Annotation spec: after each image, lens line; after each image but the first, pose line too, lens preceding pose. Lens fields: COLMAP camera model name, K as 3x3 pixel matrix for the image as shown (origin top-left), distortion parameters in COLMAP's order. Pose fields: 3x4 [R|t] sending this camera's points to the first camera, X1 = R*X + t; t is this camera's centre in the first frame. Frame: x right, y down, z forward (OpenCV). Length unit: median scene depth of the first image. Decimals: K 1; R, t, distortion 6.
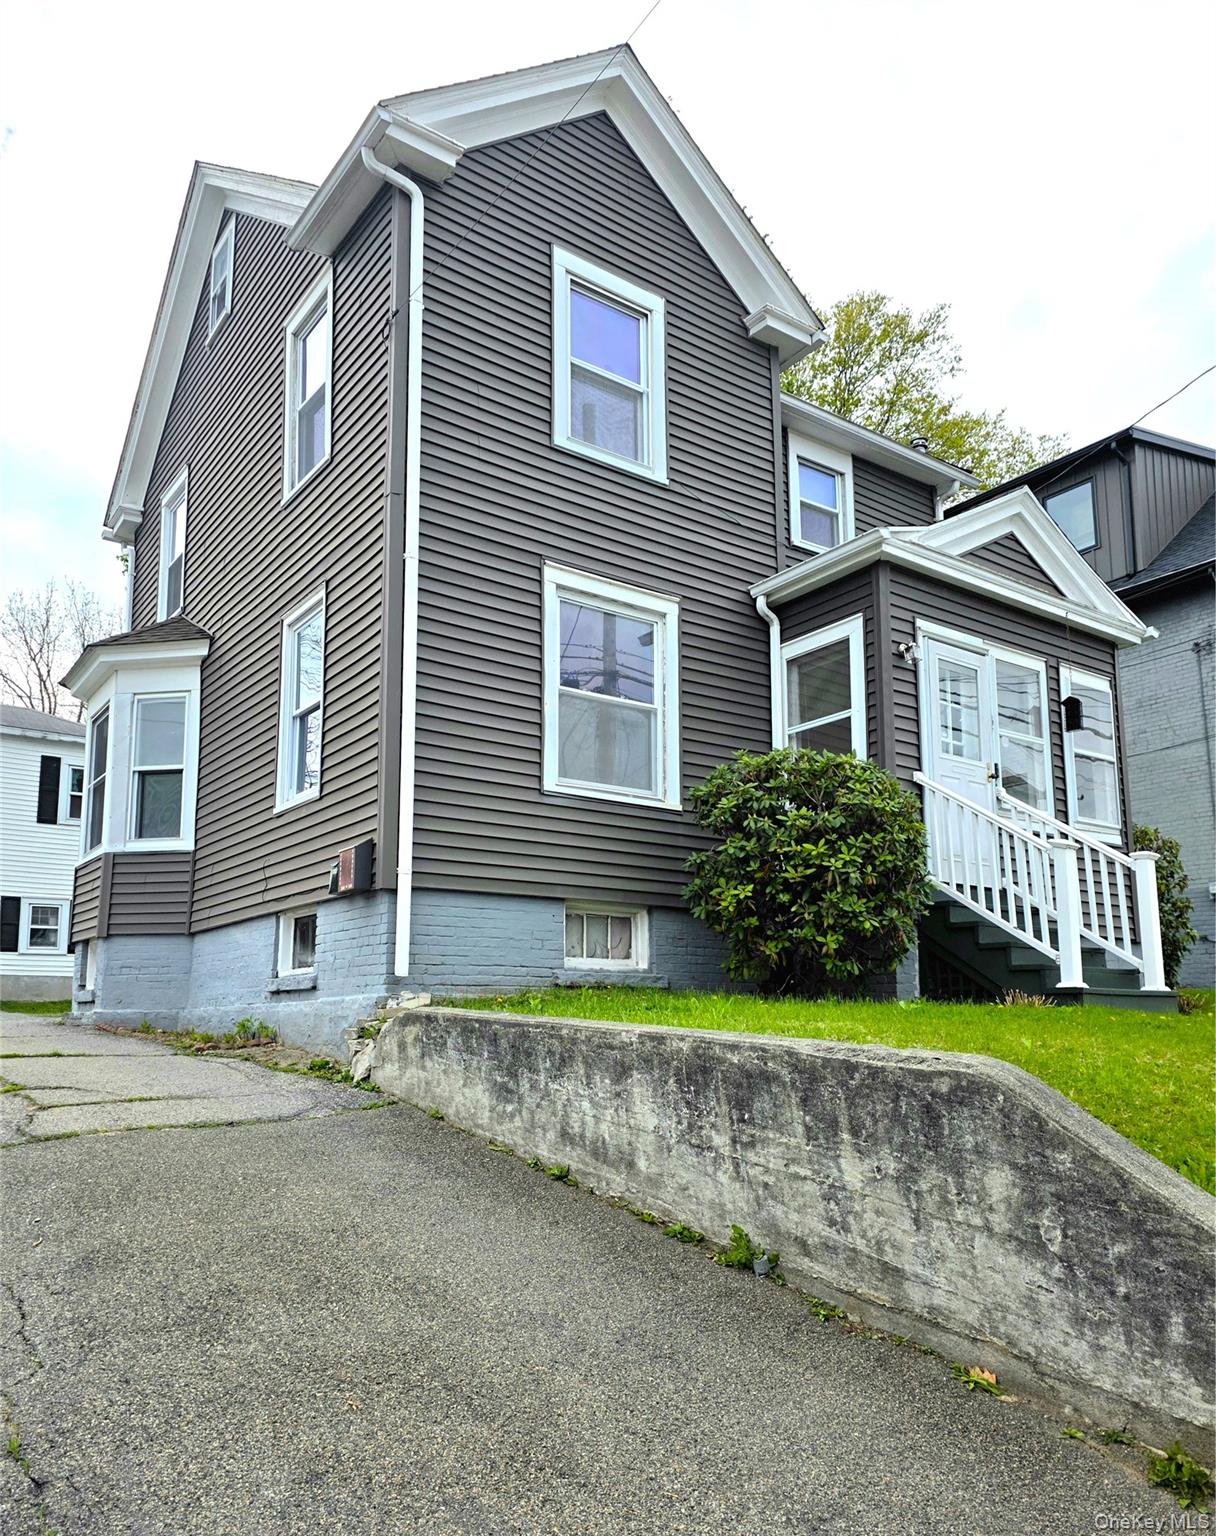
lens RADIAL K [[1143.6, 0, 604.6], [0, 1143.6, 855.9], [0, 0, 1]] dist [0.004864, 0.002089]
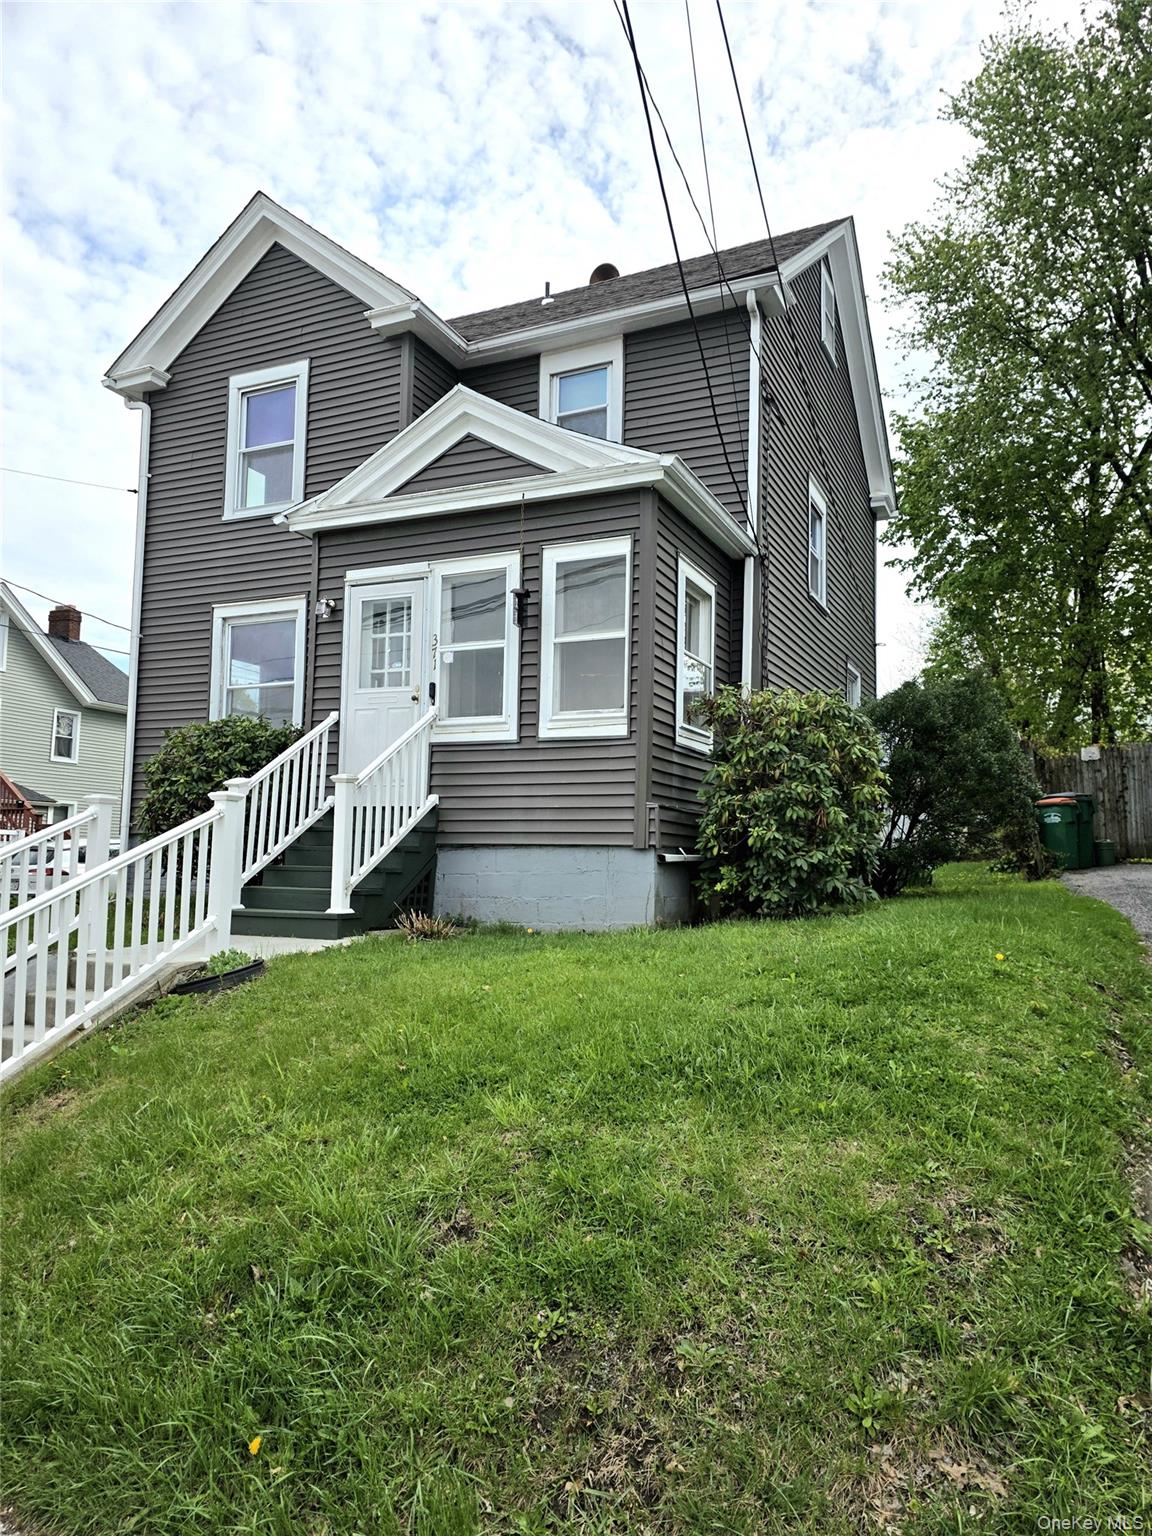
lens RADIAL K [[1038.1, 0, 576.0], [0, 1038.1, 768.0], [0, 0, 1]] dist [0.007293, 0.000384]
pose [[0.479412, -0.063611, -0.875282, 1.253510], [0.112028, 0.993646, -0.010853, 0.018650], [0.870410, -0.092853, 0.483492, 0.686969]]
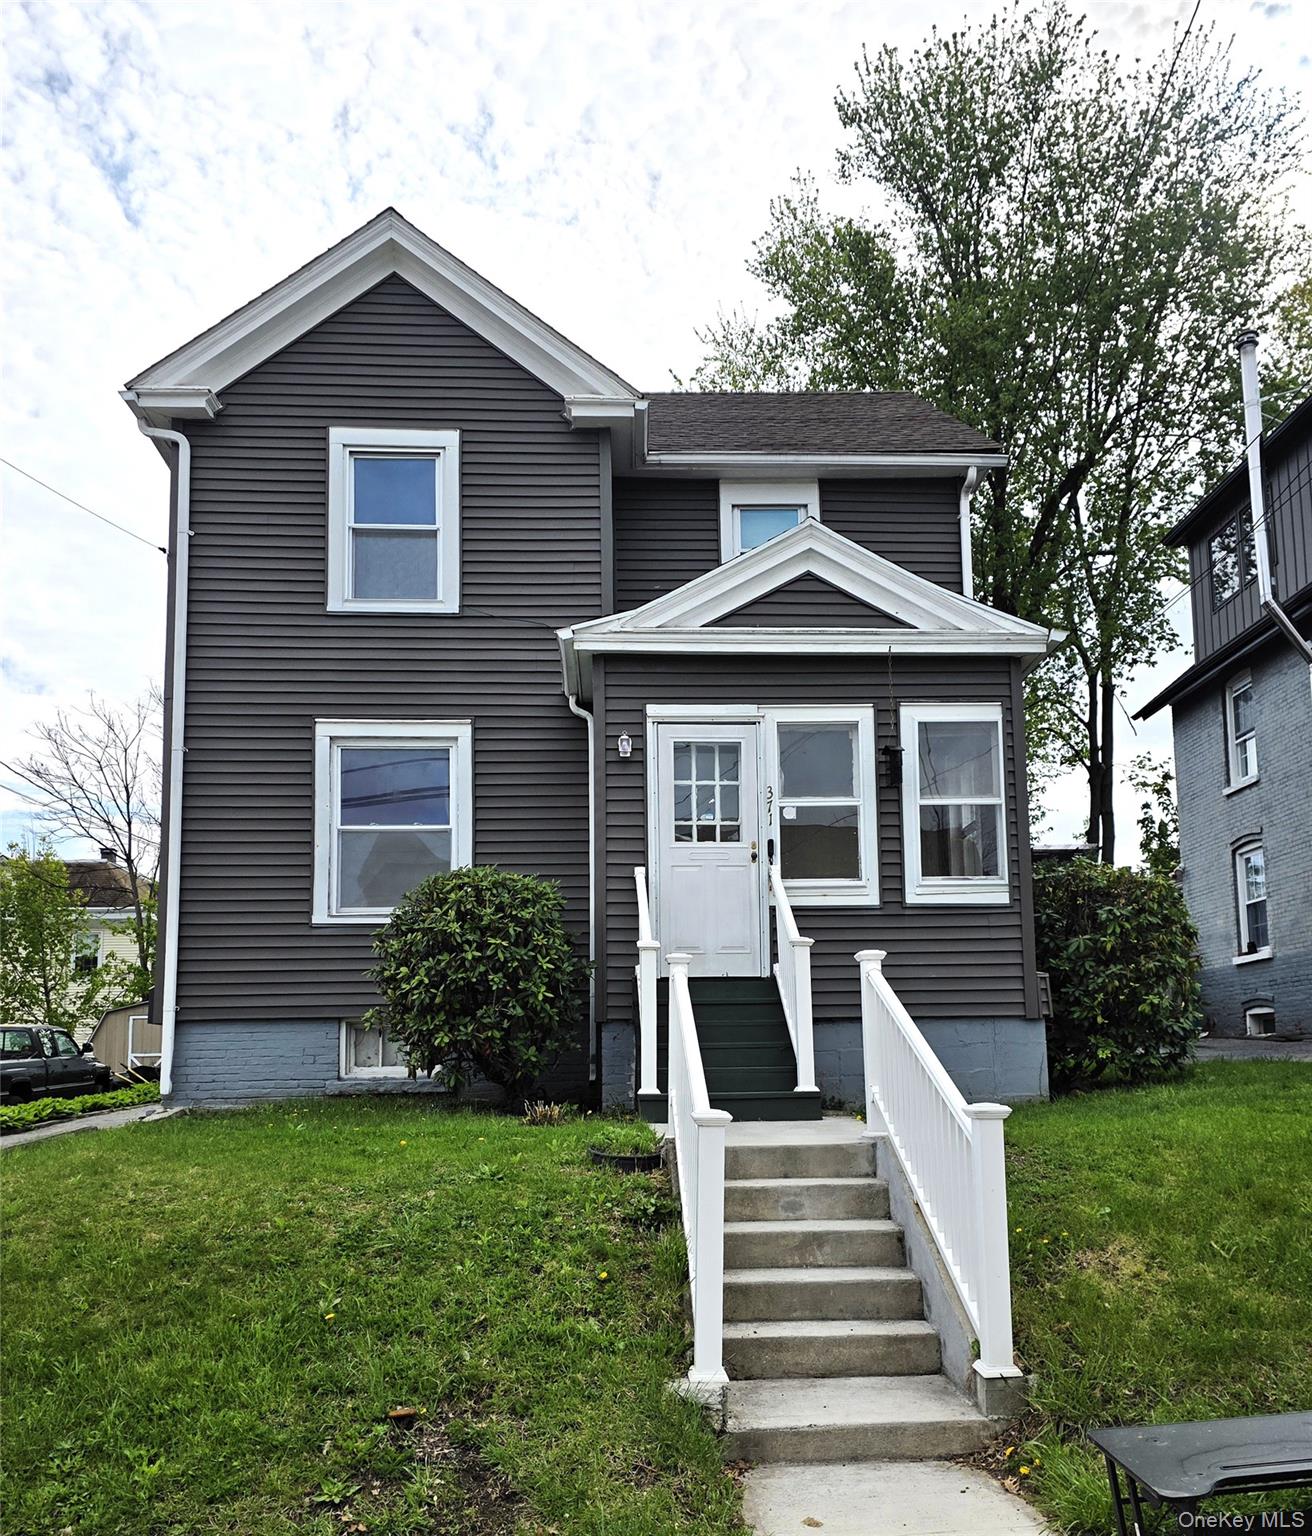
lens RADIAL K [[1310.2, 0, 658.5], [0, 1310.2, 881.1], [0, 0, 1]] dist [0.090180, -0.065608]
pose [[0.832540, -0.090524, -0.546519, 0.871048], [0.093178, 0.995385, -0.022931, -0.033791], [0.546073, -0.031832, 0.837133, 0.077189]]
